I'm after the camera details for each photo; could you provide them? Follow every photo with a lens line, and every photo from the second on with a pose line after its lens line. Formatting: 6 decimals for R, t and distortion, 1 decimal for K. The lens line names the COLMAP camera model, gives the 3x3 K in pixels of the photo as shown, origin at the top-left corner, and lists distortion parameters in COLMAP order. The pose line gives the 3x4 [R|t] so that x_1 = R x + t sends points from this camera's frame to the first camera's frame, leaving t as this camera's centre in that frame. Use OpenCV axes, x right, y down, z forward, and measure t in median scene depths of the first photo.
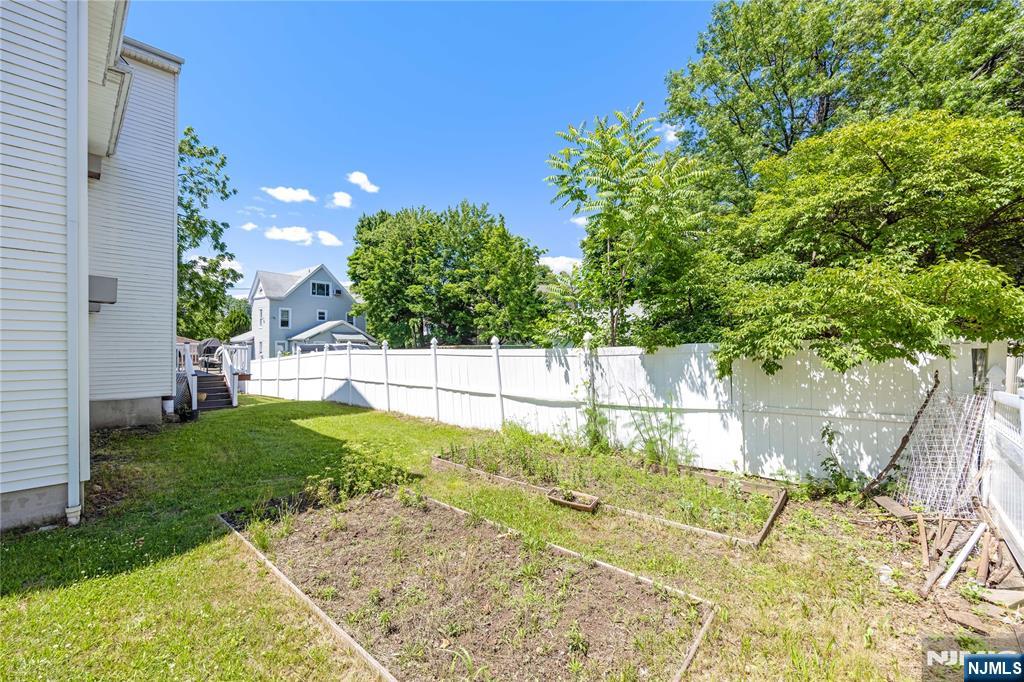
lens RADIAL K [[416.6, 0, 512.4], [0, 416.6, 342.1], [0, 0, 1]] dist [-0.000880, 0.000085]
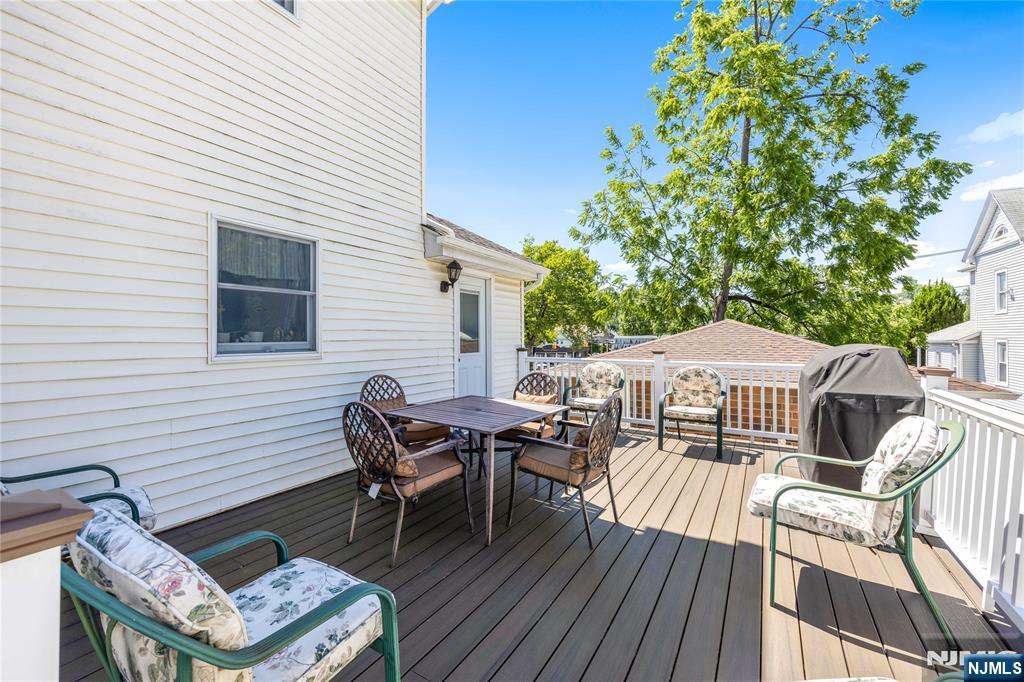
lens RADIAL K [[416.6, 0, 512.5], [0, 416.6, 339.3], [0, 0, 1]] dist [-0.000880, 0.000085]
pose [[0.201812, -0.003643, -0.979417, -0.362043], [0.006644, 0.999975, -0.002351, -0.009678], [0.979402, -0.006032, 0.201831, 0.518660]]
